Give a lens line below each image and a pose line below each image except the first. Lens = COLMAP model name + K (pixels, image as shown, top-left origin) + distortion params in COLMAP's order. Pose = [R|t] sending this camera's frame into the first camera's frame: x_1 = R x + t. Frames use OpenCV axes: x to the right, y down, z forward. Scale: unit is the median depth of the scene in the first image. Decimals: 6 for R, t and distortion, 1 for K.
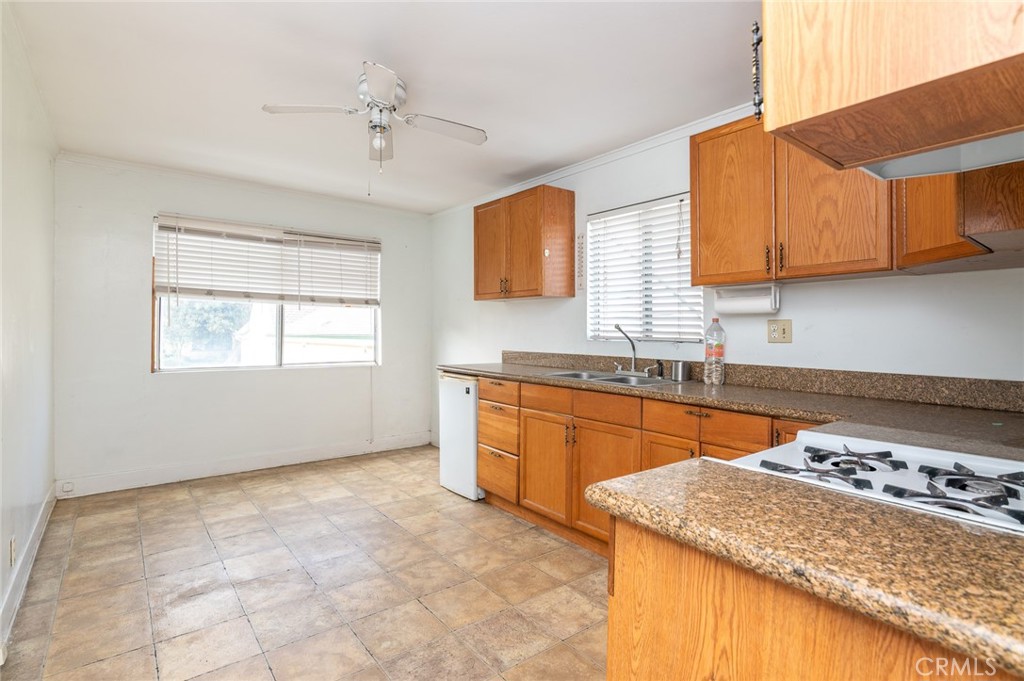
lens RADIAL K [[496.2, 0, 510.4], [0, 496.2, 333.1], [0, 0, 1]] dist [-0.006709, 0.000327]
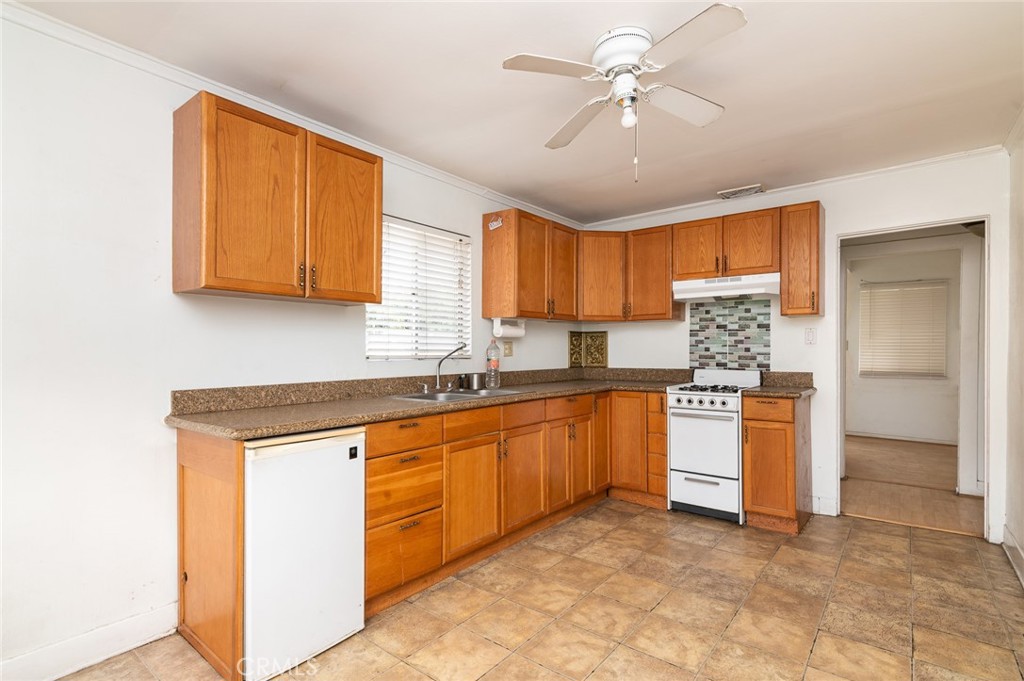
lens RADIAL K [[496.2, 0, 510.7], [0, 496.2, 344.2], [0, 0, 1]] dist [-0.006709, 0.000327]
pose [[-0.227435, 0.002456, 0.973790, -0.952139], [0.008399, 0.999965, -0.000560, -0.016971], [-0.973757, 0.008052, -0.227448, 1.279368]]
